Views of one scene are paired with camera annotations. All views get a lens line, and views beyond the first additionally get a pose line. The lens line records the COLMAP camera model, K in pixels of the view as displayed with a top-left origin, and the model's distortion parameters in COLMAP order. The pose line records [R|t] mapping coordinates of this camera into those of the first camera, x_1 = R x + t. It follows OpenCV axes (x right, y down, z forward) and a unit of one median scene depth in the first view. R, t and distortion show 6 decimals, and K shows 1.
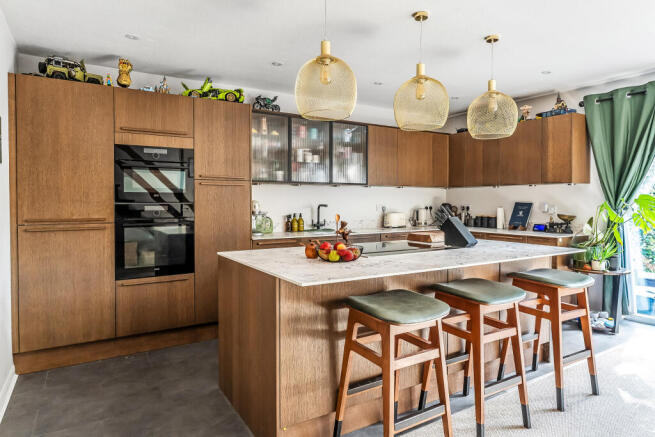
lens RADIAL K [[391.2, 0, 328.8], [0, 391.2, 208.3], [0, 0, 1]] dist [-0.000202, 0.000706]
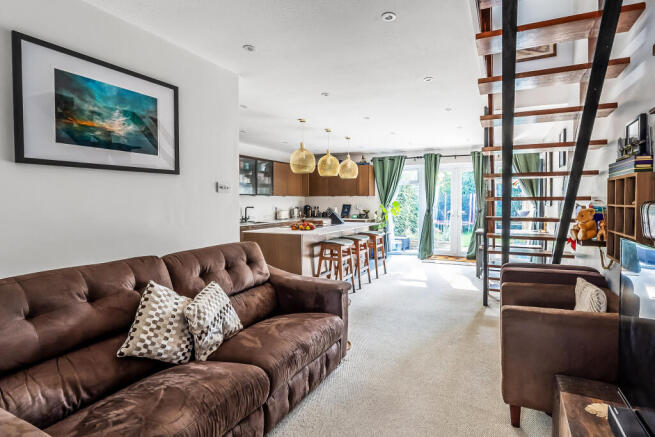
lens RADIAL K [[339.0, 0, 355.0], [0, 339.0, 212.6], [0, 0, 1]] dist [-0.001183, -0.000199]
pose [[0.823701, -0.023049, 0.566555, -0.517233], [0.013266, 0.999683, 0.021382, -0.010622], [-0.566869, -0.010096, 0.823746, -0.525635]]
